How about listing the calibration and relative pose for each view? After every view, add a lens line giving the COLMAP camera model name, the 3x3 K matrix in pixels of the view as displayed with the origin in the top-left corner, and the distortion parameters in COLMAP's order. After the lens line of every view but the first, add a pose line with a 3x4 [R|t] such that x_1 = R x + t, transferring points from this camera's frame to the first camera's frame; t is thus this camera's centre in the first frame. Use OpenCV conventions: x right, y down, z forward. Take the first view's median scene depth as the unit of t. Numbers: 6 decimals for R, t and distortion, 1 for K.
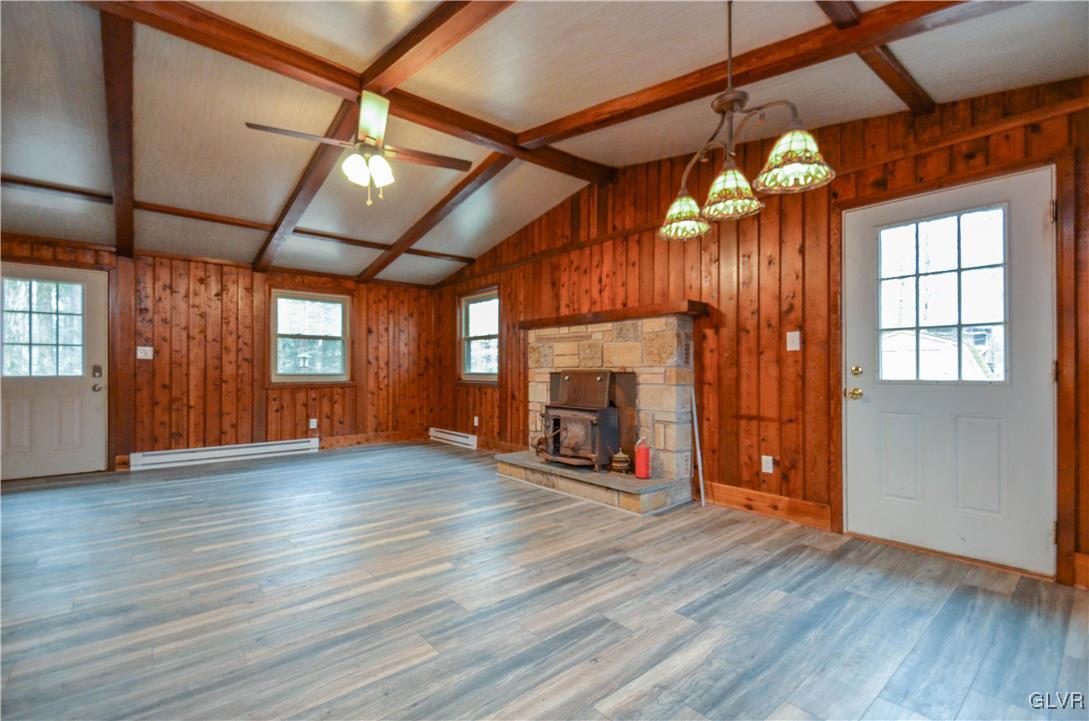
lens RADIAL K [[483.9, 0, 542.5], [0, 483.9, 364.9], [0, 0, 1]] dist [0.015439, -0.008975]
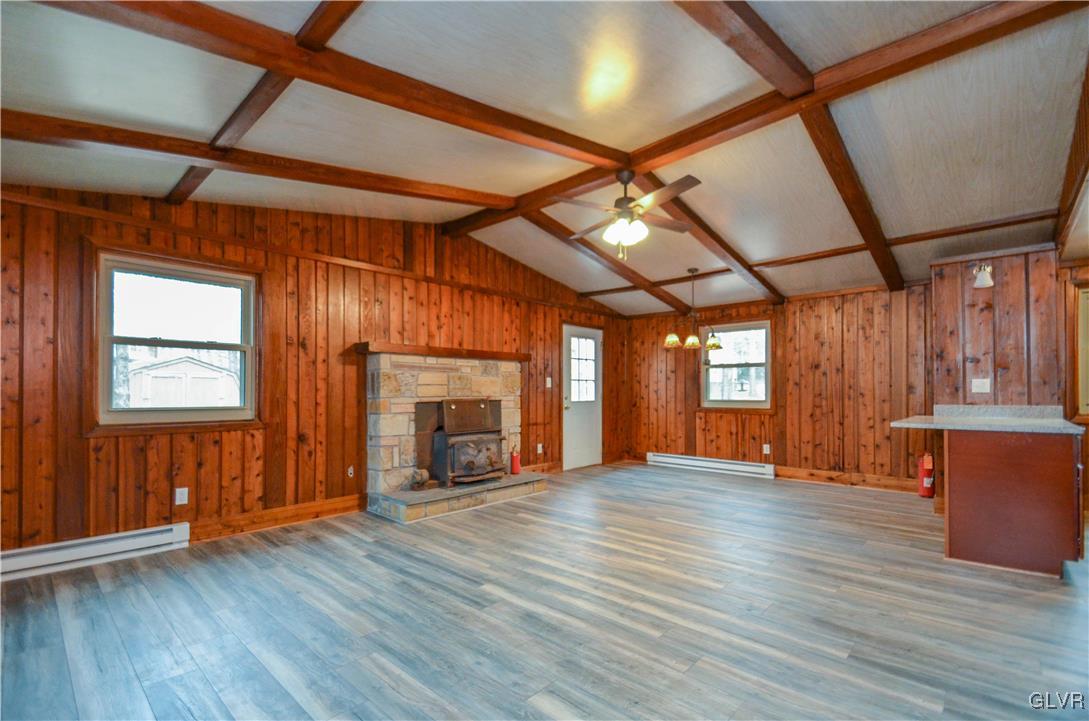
lens RADIAL K [[483.9, 0, 541.3], [0, 483.9, 389.3], [0, 0, 1]] dist [0.015439, -0.008975]
pose [[-0.128315, 0.008390, 0.991698, -1.224418], [-0.006306, 0.999937, -0.009276, -0.003417], [-0.991713, -0.007444, -0.128254, 1.108701]]
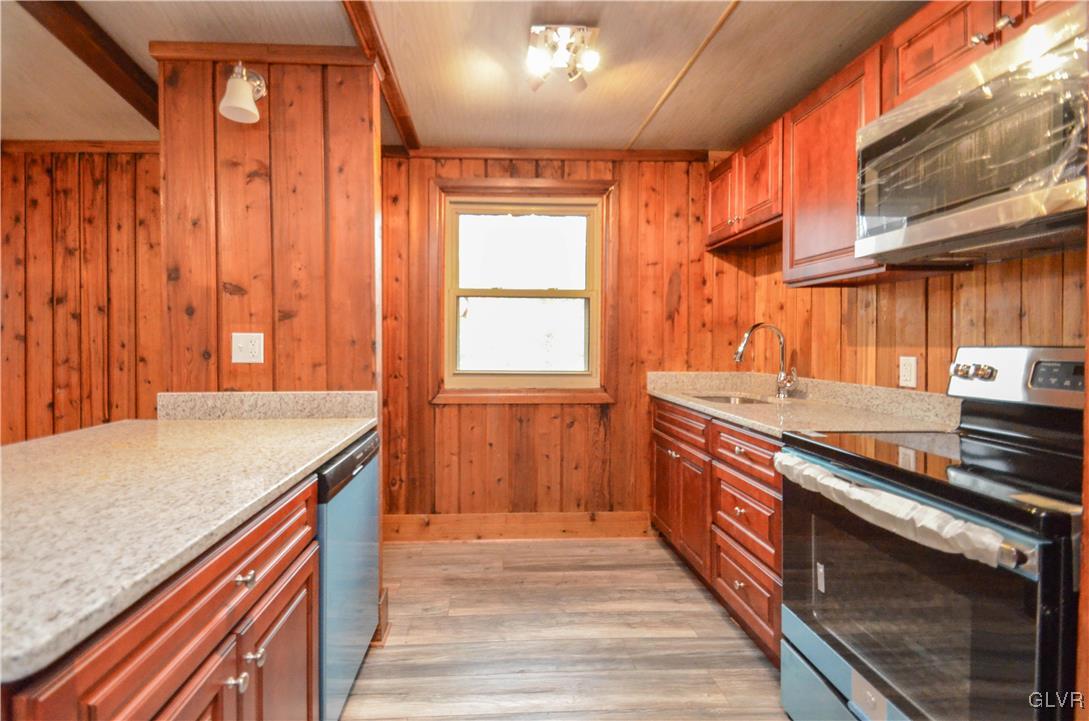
lens RADIAL K [[483.9, 0, 506.9], [0, 483.9, 346.0], [0, 0, 1]] dist [0.015439, -0.008975]
pose [[-0.798337, -0.002850, 0.602205, -0.758390], [-0.003400, 0.999994, 0.000226, -0.030900], [-0.602202, -0.001867, -0.798342, 0.211706]]
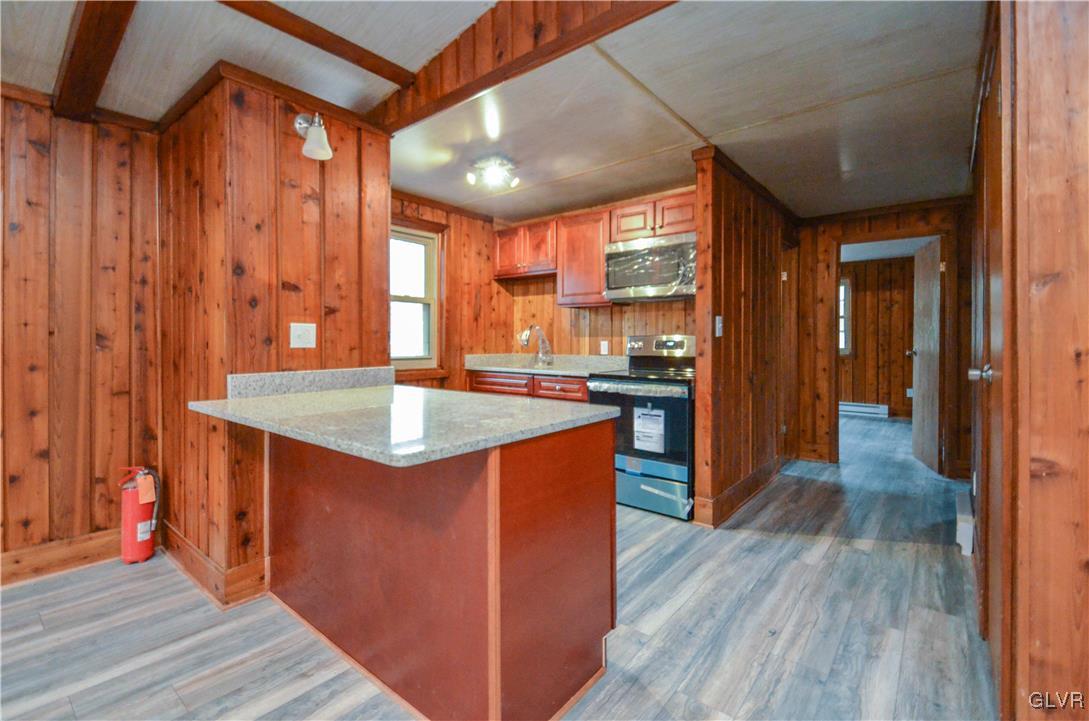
lens RADIAL K [[483.9, 0, 527.6], [0, 483.9, 341.0], [0, 0, 1]] dist [0.015439, -0.008975]
pose [[-0.983712, 0.002841, -0.179732, -0.422511], [0.004056, 0.999971, -0.006392, -0.016142], [0.179709, -0.007017, -0.983695, 0.623881]]
